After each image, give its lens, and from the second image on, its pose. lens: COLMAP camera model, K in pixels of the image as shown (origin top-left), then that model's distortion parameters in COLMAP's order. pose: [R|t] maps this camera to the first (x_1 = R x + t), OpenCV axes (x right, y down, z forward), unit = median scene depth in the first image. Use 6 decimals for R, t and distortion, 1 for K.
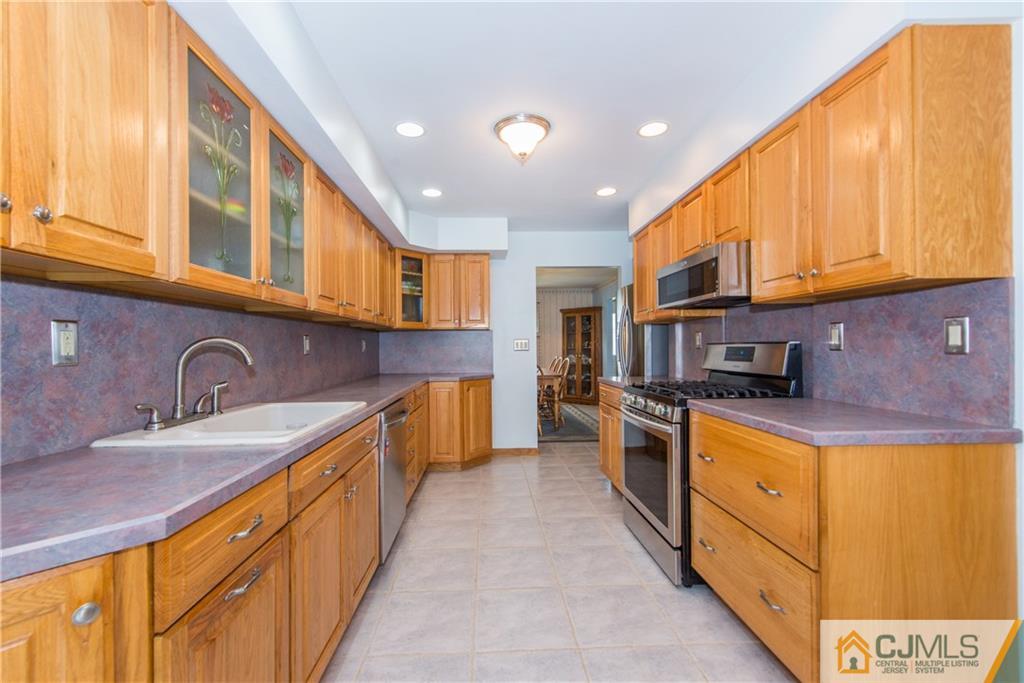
lens RADIAL K [[409.1, 0, 496.4], [0, 409.1, 350.6], [0, 0, 1]] dist [0.002898, -0.000502]
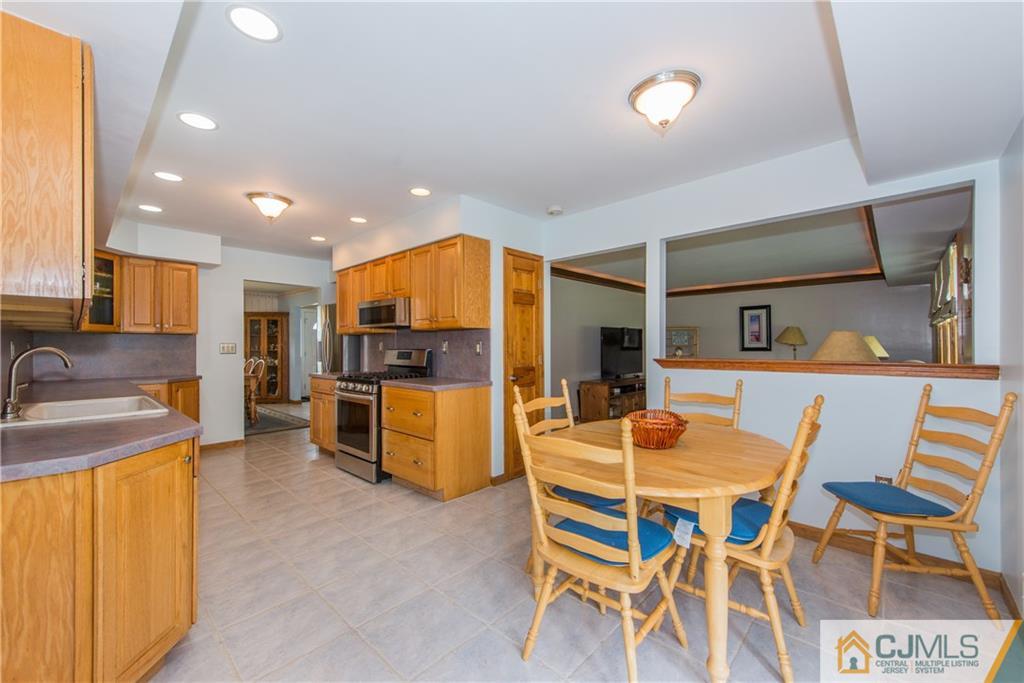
lens RADIAL K [[418.4, 0, 517.7], [0, 418.4, 342.4], [0, 0, 1]] dist [0.016637, -0.002777]
pose [[0.687164, 0.014326, 0.726361, -0.447650], [0.000785, 0.999790, -0.020461, -0.012744], [-0.726502, 0.014630, 0.687009, -0.696673]]
